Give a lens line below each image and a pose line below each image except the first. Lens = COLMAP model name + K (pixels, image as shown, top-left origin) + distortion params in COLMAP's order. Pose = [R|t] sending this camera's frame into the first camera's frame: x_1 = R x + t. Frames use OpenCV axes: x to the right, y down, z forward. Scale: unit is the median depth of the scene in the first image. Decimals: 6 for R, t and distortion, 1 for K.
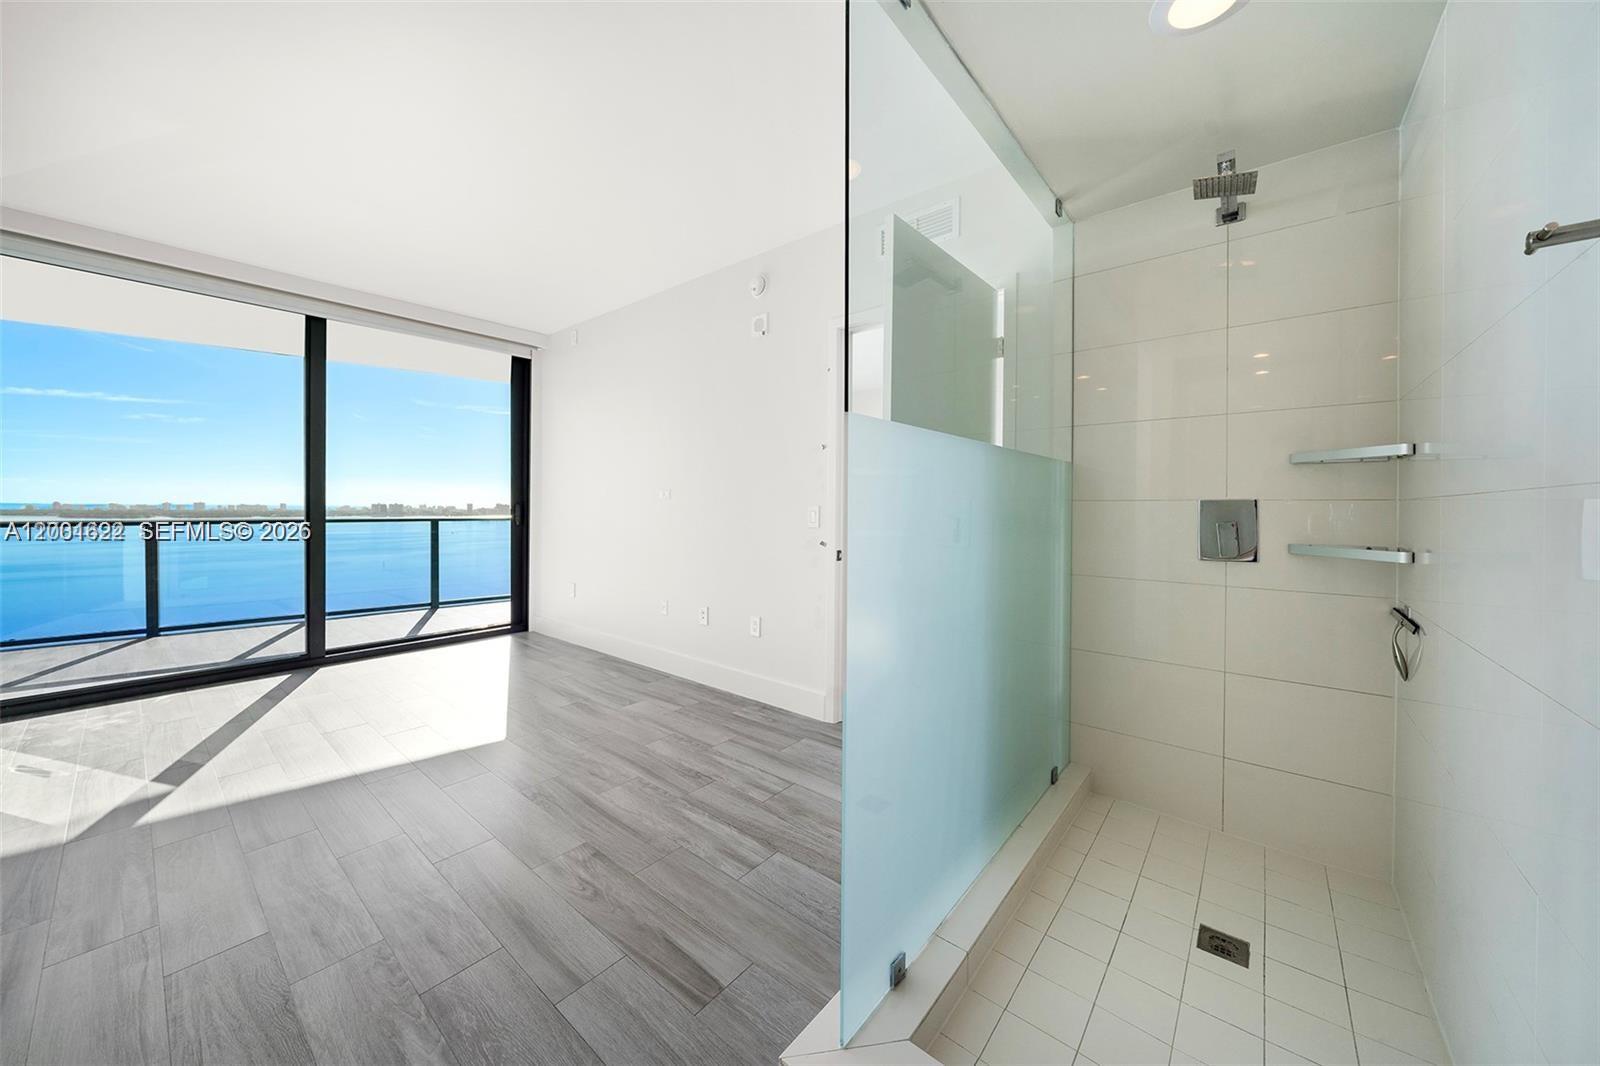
lens RADIAL K [[562.3, 0, 808.5], [0, 562.3, 507.8], [0, 0, 1]] dist [-0.008216, 0.000291]
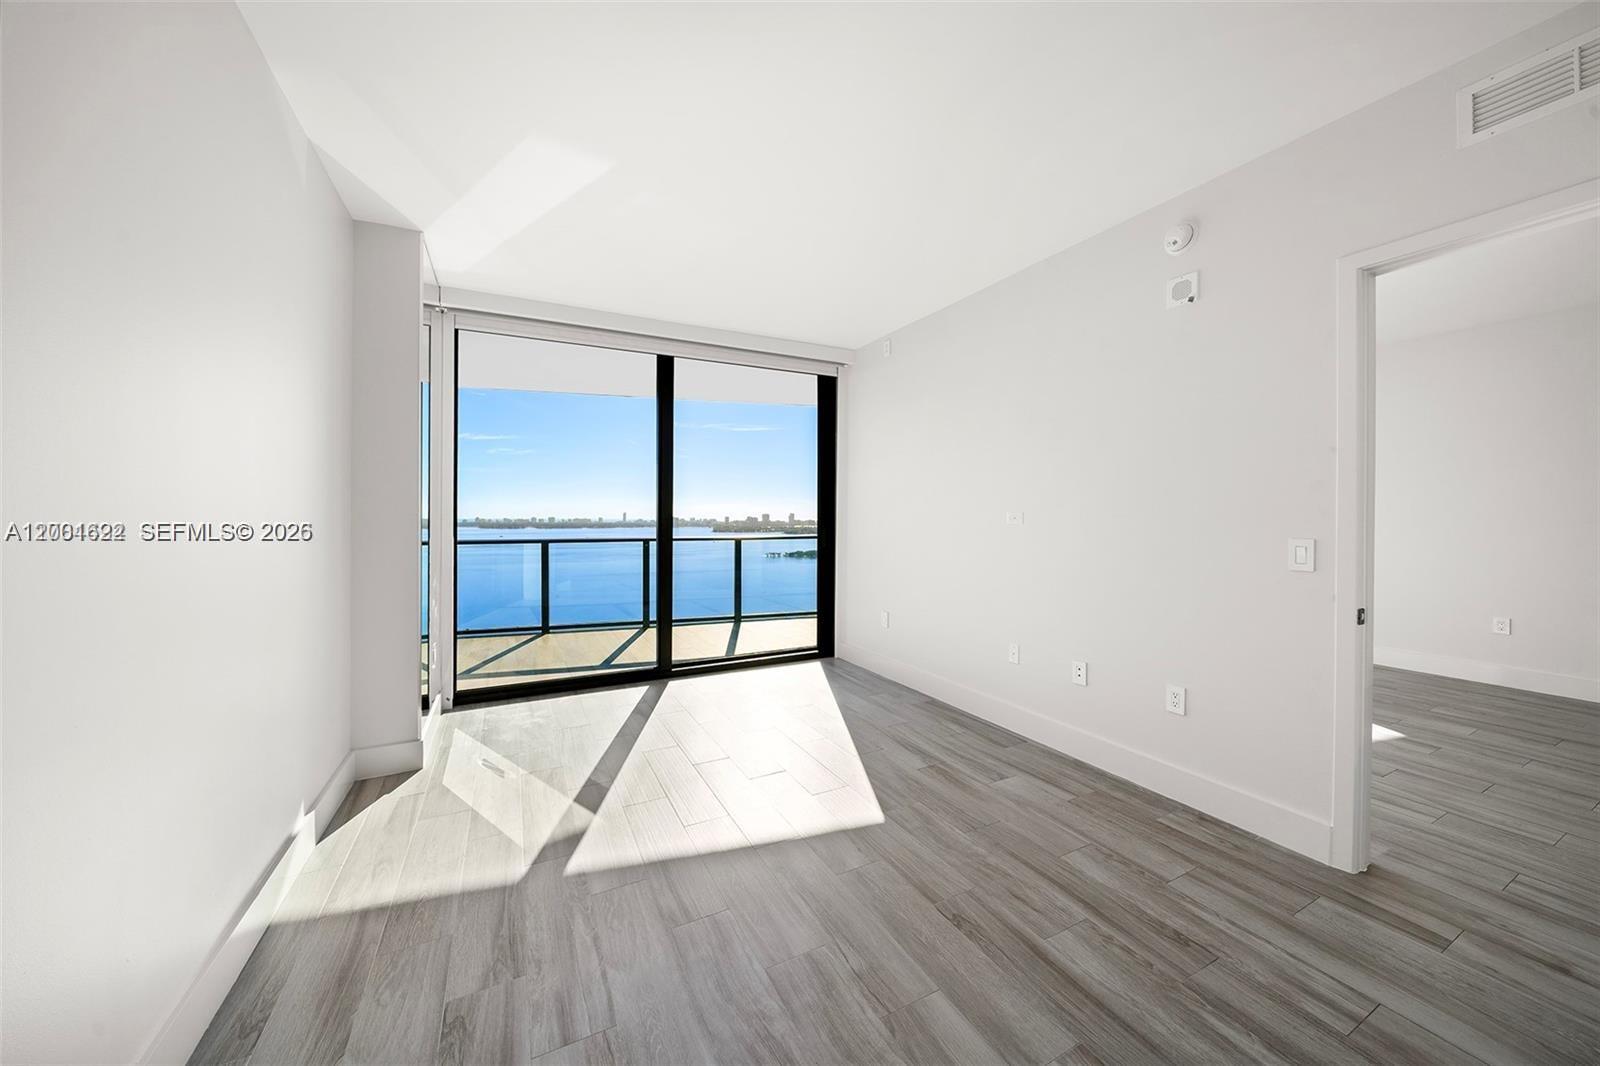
lens RADIAL K [[562.3, 0, 803.1], [0, 562.3, 510.9], [0, 0, 1]] dist [-0.008216, 0.000291]
pose [[0.917028, -0.010181, -0.398692, -0.250802], [0.003966, 0.999857, -0.016410, -0.025953], [0.398802, 0.013468, 0.916938, 0.134784]]
